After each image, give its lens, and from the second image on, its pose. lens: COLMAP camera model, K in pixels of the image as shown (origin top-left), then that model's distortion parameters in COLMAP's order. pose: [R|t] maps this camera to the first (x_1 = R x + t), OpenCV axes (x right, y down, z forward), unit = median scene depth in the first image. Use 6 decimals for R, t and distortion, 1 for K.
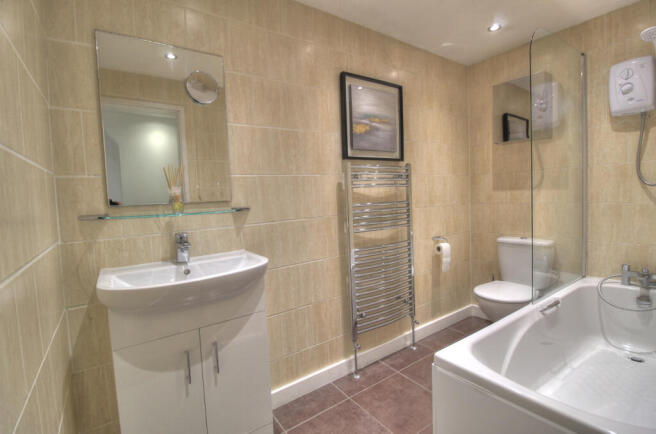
lens RADIAL K [[304.9, 0, 328.0], [0, 304.9, 217.0], [0, 0, 1]] dist [-0.029219, 0.000163]
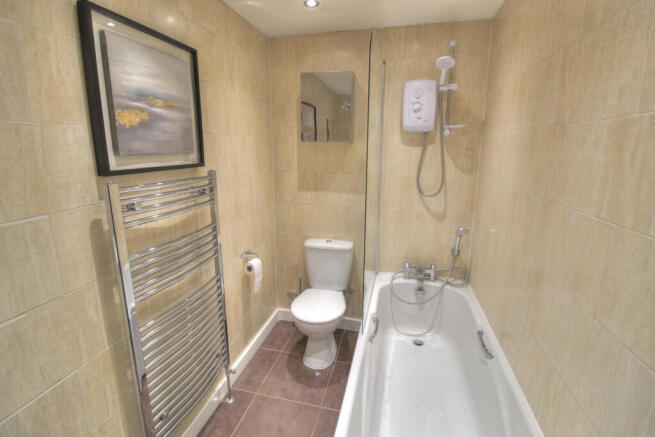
lens RADIAL K [[306.4, 0, 327.5], [0, 306.4, 218.5], [0, 0, 1]] dist [-0.012958, -0.000647]
pose [[0.757772, -0.092327, 0.645955, 0.001013], [0.005656, 0.990832, 0.134985, -0.167710], [-0.652495, -0.098634, 0.751347, 0.298048]]
